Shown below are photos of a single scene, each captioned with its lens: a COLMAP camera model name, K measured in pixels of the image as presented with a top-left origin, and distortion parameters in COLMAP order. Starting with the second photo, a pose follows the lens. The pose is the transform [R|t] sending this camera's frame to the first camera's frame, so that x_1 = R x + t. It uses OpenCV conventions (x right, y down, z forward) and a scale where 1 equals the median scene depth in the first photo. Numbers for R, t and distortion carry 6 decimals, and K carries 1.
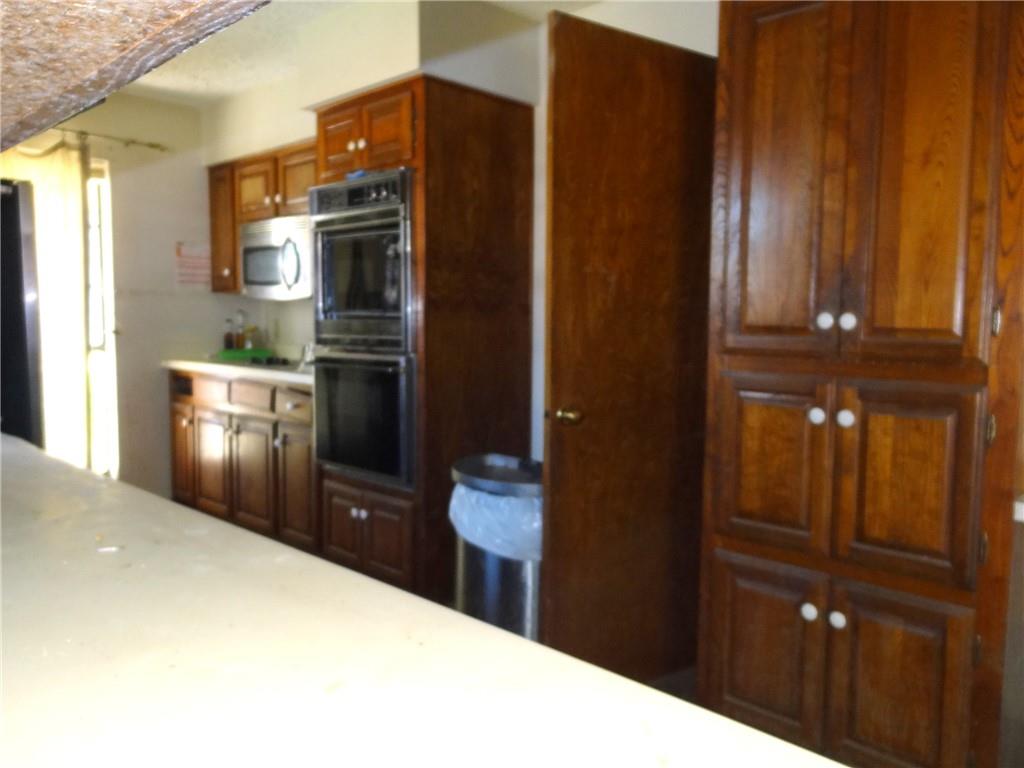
lens RADIAL K [[846.9, 0, 512.3], [0, 846.9, 383.3], [0, 0, 1]] dist [0.002076, 0.021147]
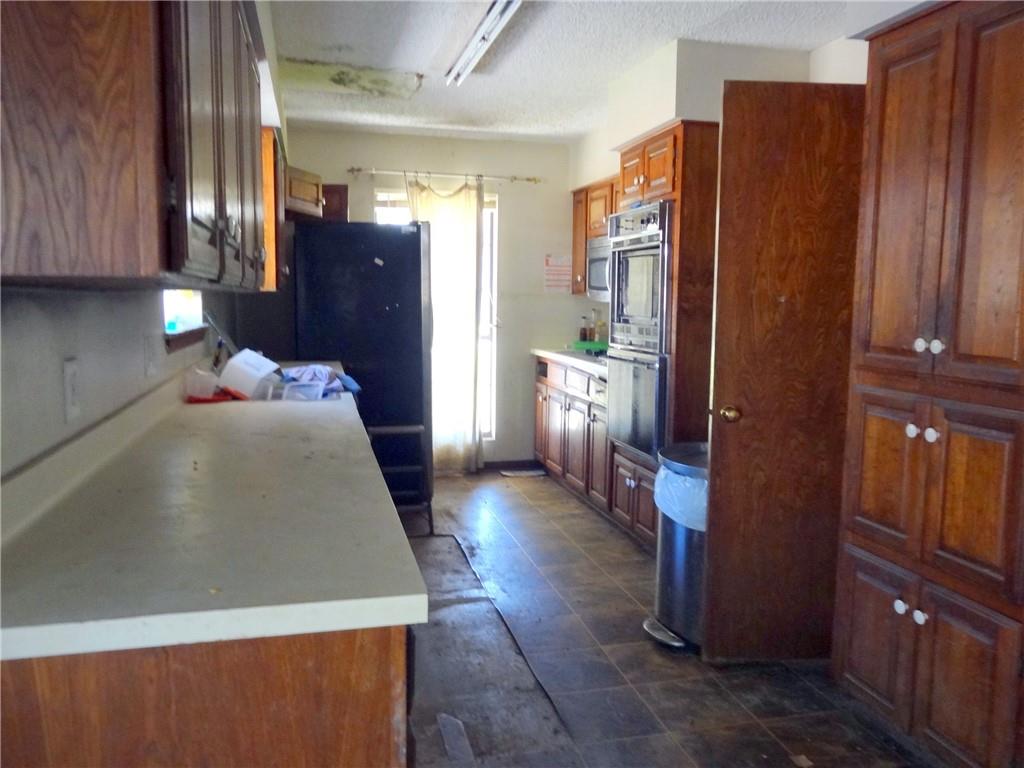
lens RADIAL K [[831.1, 0, 479.5], [0, 831.1, 383.5], [0, 0, 1]] dist [-0.001683, -0.002007]
pose [[0.842516, 0.055955, -0.535758, 0.392570], [-0.044188, 0.998417, 0.034787, -0.030356], [0.536856, -0.005635, 0.843655, -0.181101]]
